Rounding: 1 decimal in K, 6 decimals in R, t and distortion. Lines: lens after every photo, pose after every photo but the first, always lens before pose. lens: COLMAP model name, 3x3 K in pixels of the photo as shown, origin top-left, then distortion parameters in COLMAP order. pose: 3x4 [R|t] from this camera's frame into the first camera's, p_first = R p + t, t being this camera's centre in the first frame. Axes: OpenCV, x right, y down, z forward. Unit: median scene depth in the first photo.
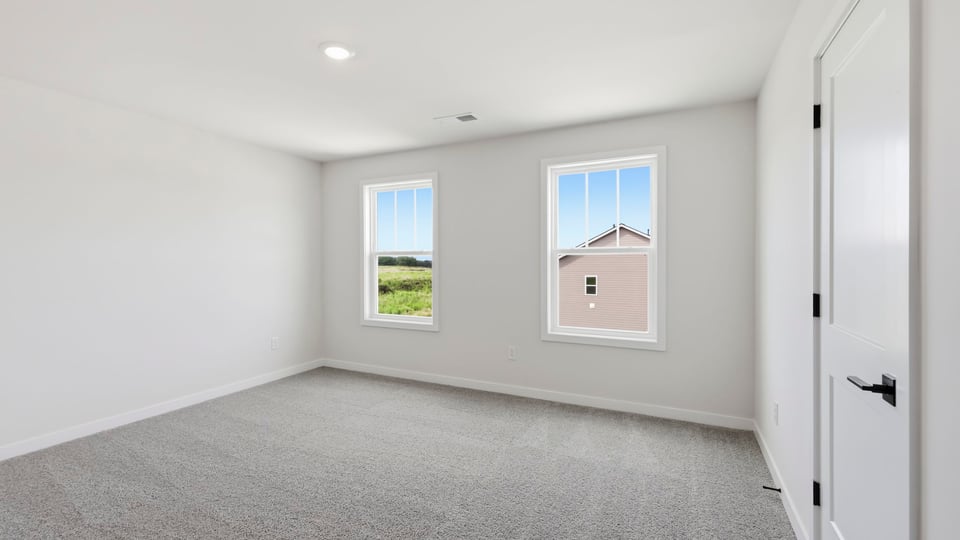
lens RADIAL K [[416.4, 0, 473.3], [0, 416.4, 263.9], [0, 0, 1]] dist [0.000700, -0.000012]
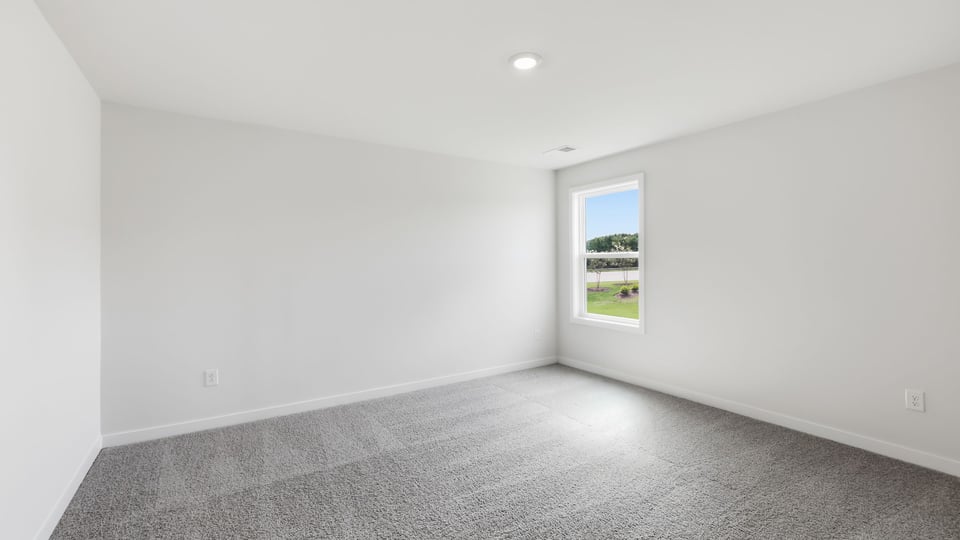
lens RADIAL K [[416.4, 0, 473.3], [0, 416.4, 263.9], [0, 0, 1]] dist [0.000700, -0.000012]
pose [[0.847740, -0.000907, -0.530410, 0.090596], [-0.001621, 0.999989, -0.004301, -0.000076], [0.530409, 0.004506, 0.847730, -0.046035]]
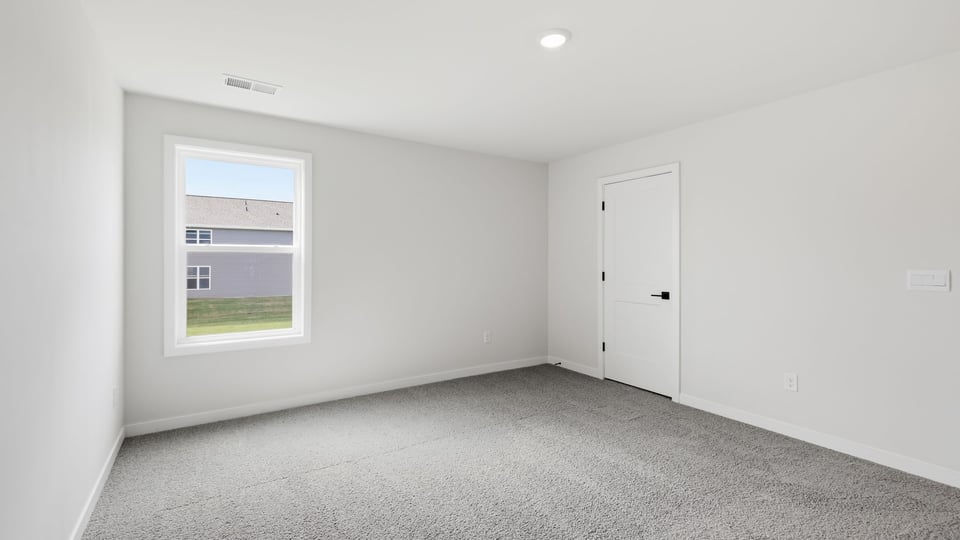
lens RADIAL K [[392.4, 0, 480.3], [0, 392.4, 258.6], [0, 0, 1]] dist [0.001448, 0.000174]
pose [[0.543121, 0.004794, 0.839641, -0.536201], [0.003350, 0.999963, -0.007877, -0.001180], [-0.839648, 0.007091, 0.543085, 0.263598]]
